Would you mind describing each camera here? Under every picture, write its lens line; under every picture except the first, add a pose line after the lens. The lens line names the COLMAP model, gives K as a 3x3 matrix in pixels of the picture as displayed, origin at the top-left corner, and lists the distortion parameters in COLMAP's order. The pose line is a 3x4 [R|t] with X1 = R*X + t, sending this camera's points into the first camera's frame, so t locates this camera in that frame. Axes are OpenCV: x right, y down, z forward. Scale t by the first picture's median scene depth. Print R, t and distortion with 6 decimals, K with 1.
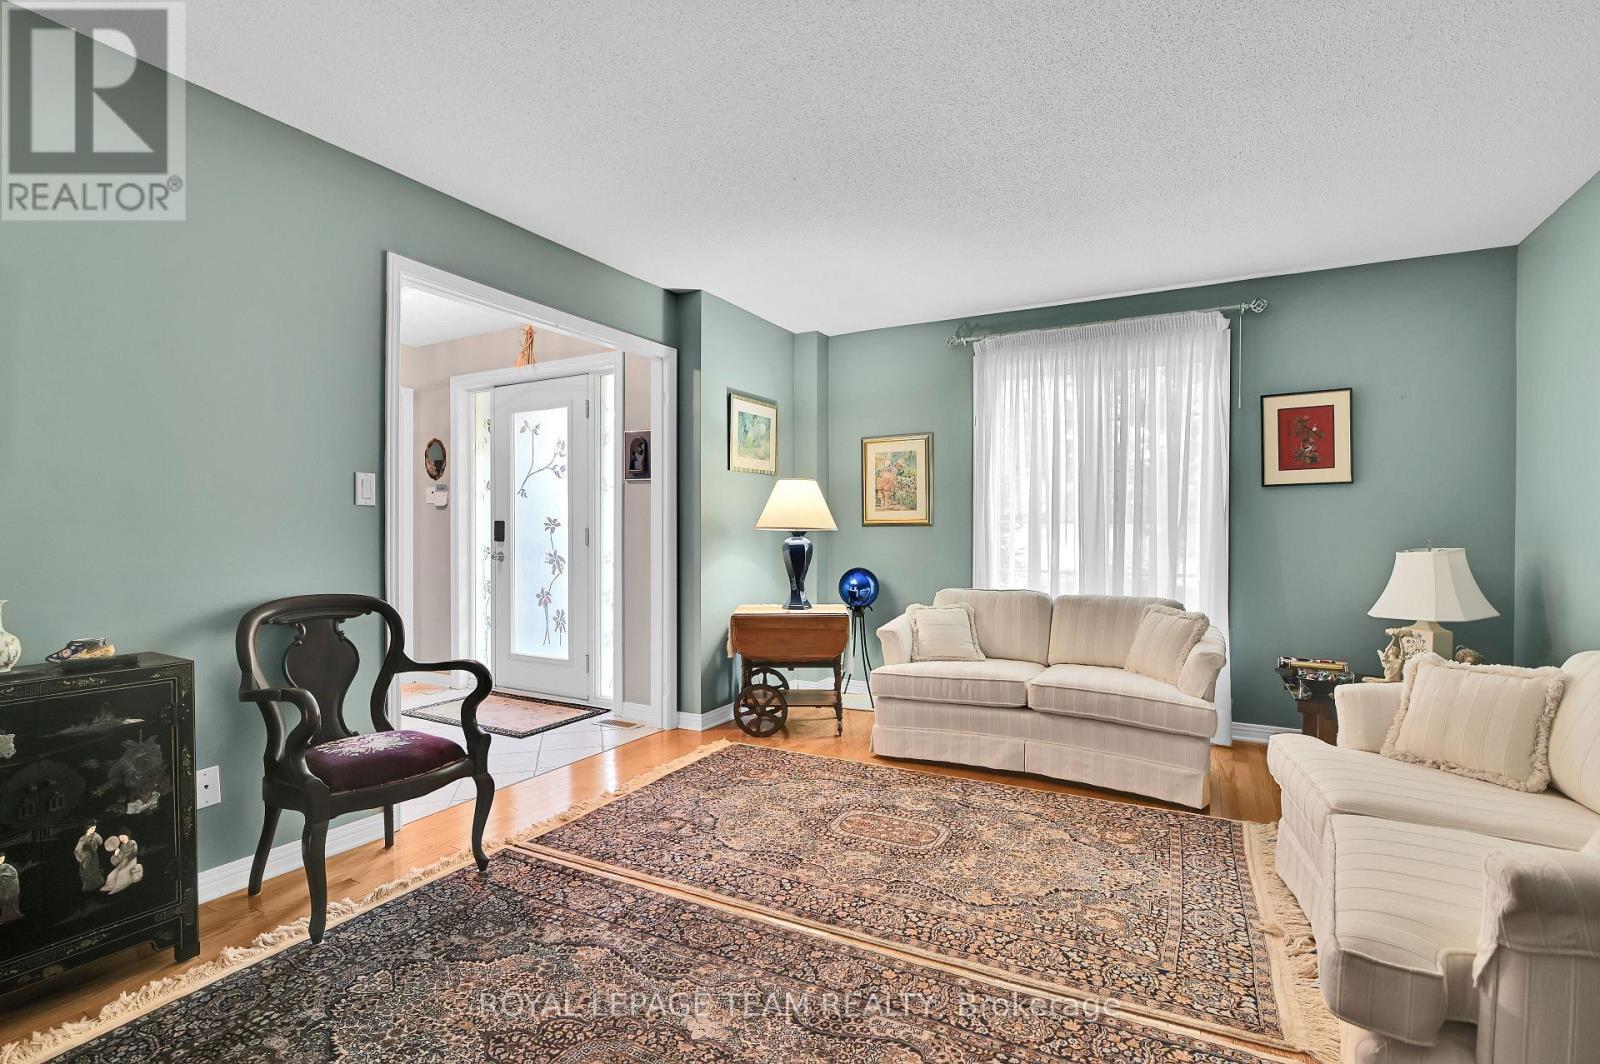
lens RADIAL K [[763.9, 0, 800.0], [0, 763.9, 532.0], [0, 0, 1]] dist [-0.008970, -0.000978]
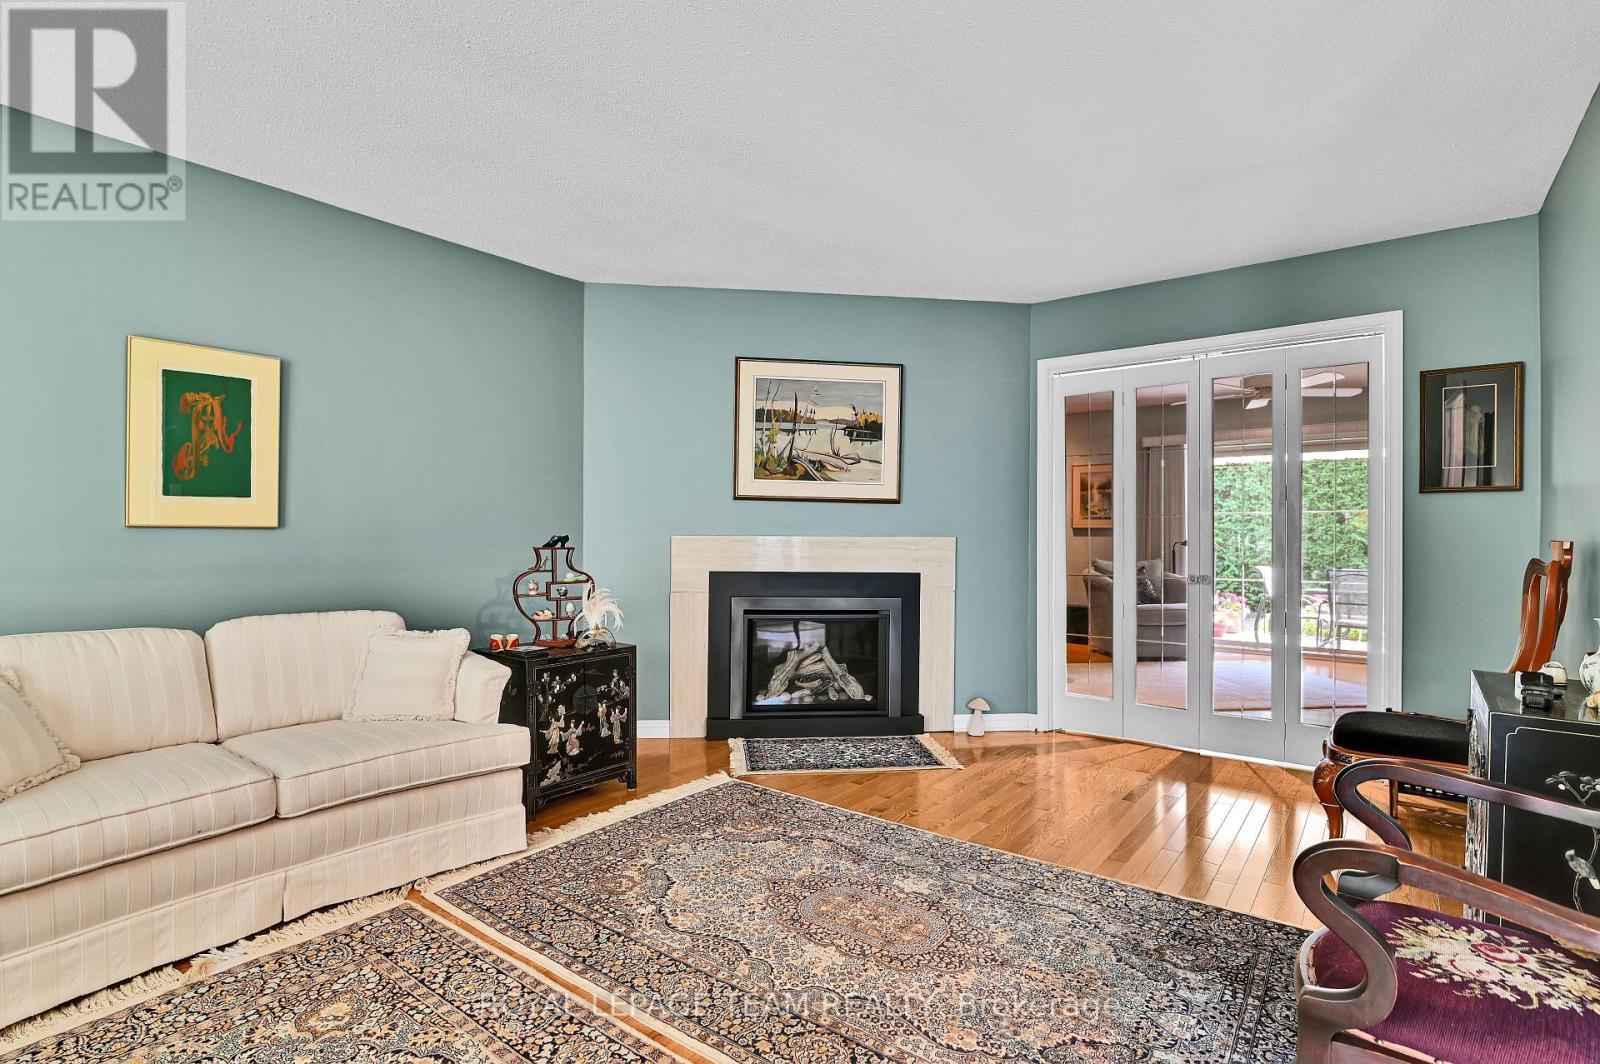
lens RADIAL K [[763.9, 0, 800.0], [0, 763.9, 532.0], [0, 0, 1]] dist [-0.008970, -0.000978]
pose [[-0.985941, -0.005193, 0.167011, -0.233940], [-0.004535, 0.999980, 0.004324, -0.007071], [-0.167030, 0.003506, -0.985946, 1.809345]]
